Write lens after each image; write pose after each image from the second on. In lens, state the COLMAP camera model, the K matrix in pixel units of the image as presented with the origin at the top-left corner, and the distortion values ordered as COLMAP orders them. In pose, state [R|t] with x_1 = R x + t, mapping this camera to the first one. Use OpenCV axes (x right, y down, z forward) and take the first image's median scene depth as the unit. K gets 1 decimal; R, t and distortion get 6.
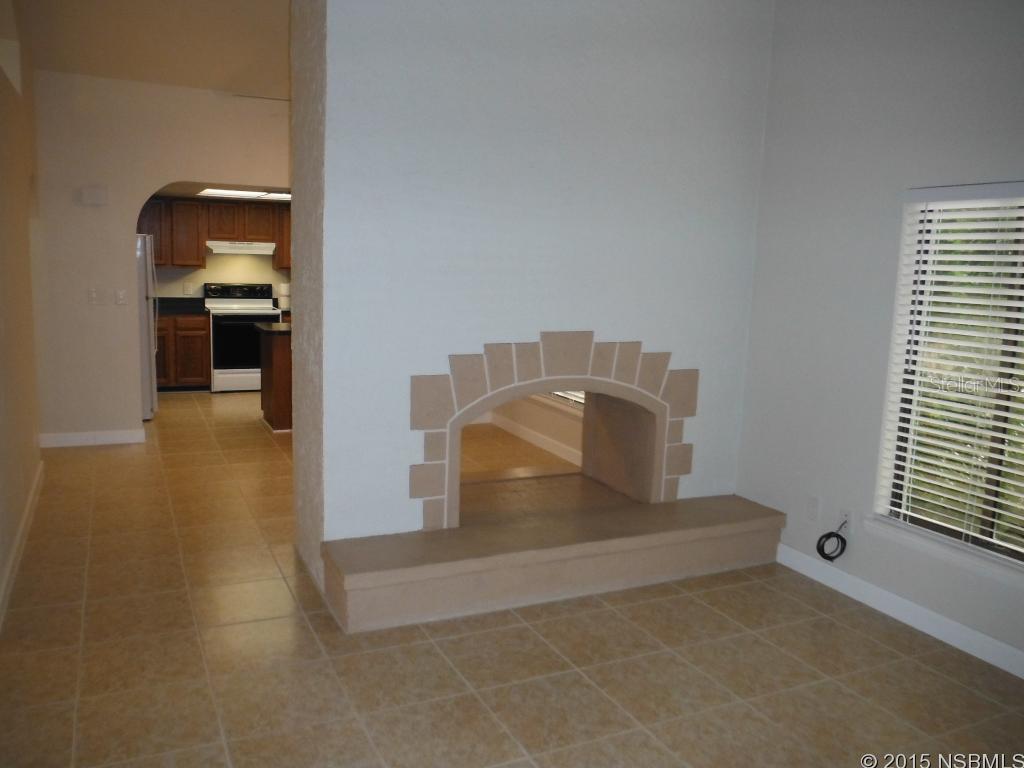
lens RADIAL K [[848.7, 0, 510.2], [0, 848.7, 382.7], [0, 0, 1]] dist [0.002972, 0.002840]
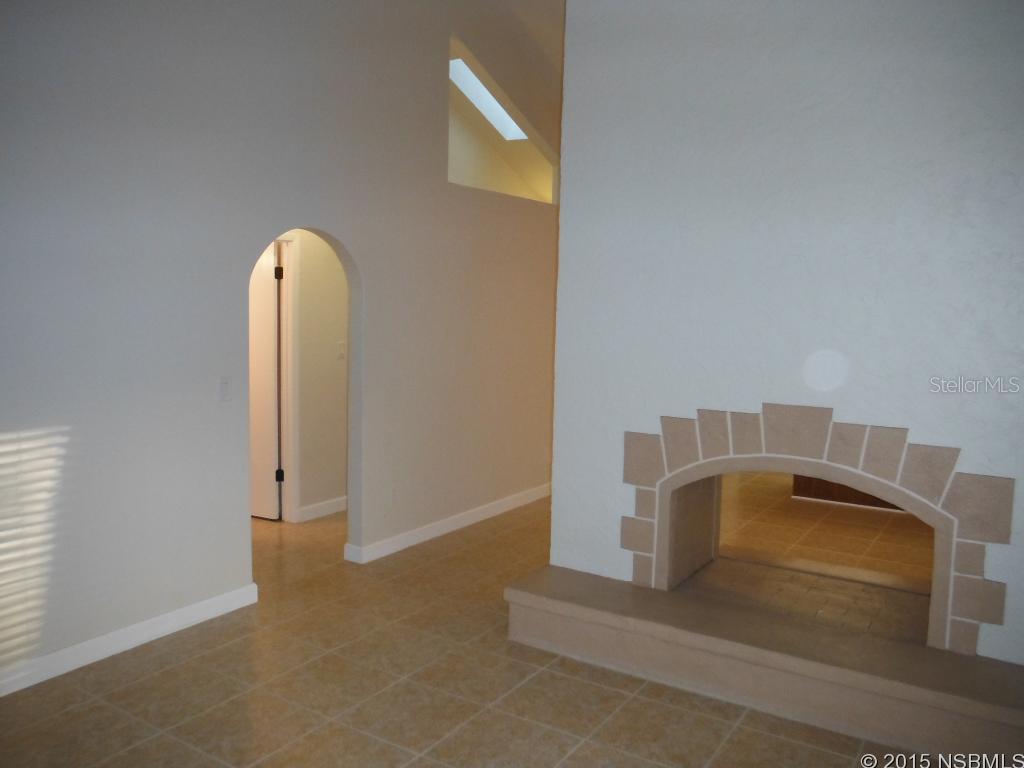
lens RADIAL K [[848.7, 0, 494.8], [0, 848.7, 380.1], [0, 0, 1]] dist [0.002972, 0.002840]
pose [[0.515872, 0.059508, -0.854596, 0.679500], [-0.130527, 0.991397, -0.009758, -0.038730], [0.846663, 0.116582, 0.519201, 0.292043]]
